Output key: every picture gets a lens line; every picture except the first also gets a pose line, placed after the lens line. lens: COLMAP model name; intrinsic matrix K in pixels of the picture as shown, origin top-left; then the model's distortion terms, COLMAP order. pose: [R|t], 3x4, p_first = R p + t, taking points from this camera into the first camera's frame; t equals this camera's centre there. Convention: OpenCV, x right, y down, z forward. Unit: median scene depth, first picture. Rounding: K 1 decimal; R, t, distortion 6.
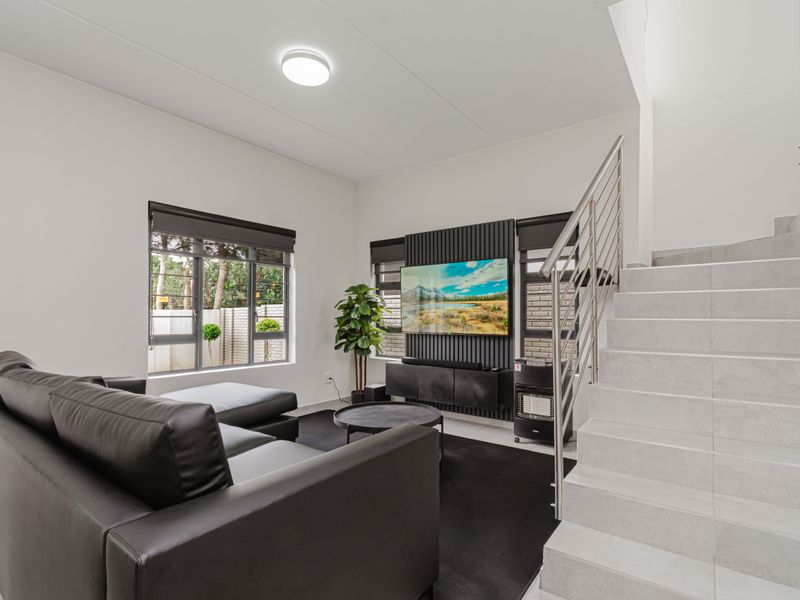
lens RADIAL K [[406.3, 0, 400.7], [0, 406.3, 287.5], [0, 0, 1]] dist [0.004681, -0.002686]
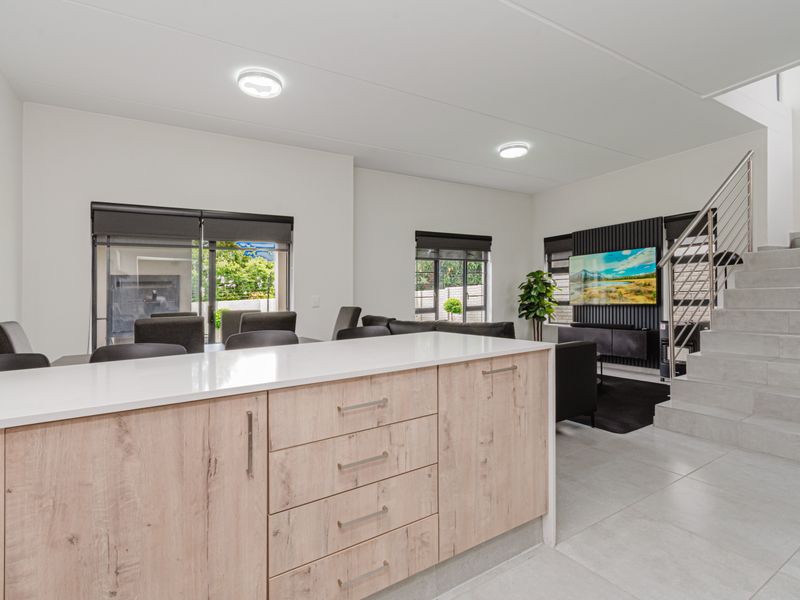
lens RADIAL K [[406.3, 0, 404.8], [0, 406.3, 314.3], [0, 0, 1]] dist [0.004681, -0.002686]
pose [[0.933628, -0.011425, -0.358062, -0.030174], [0.052174, 0.993171, 0.104350, -0.030729], [0.354424, -0.116106, 0.927848, -0.515387]]
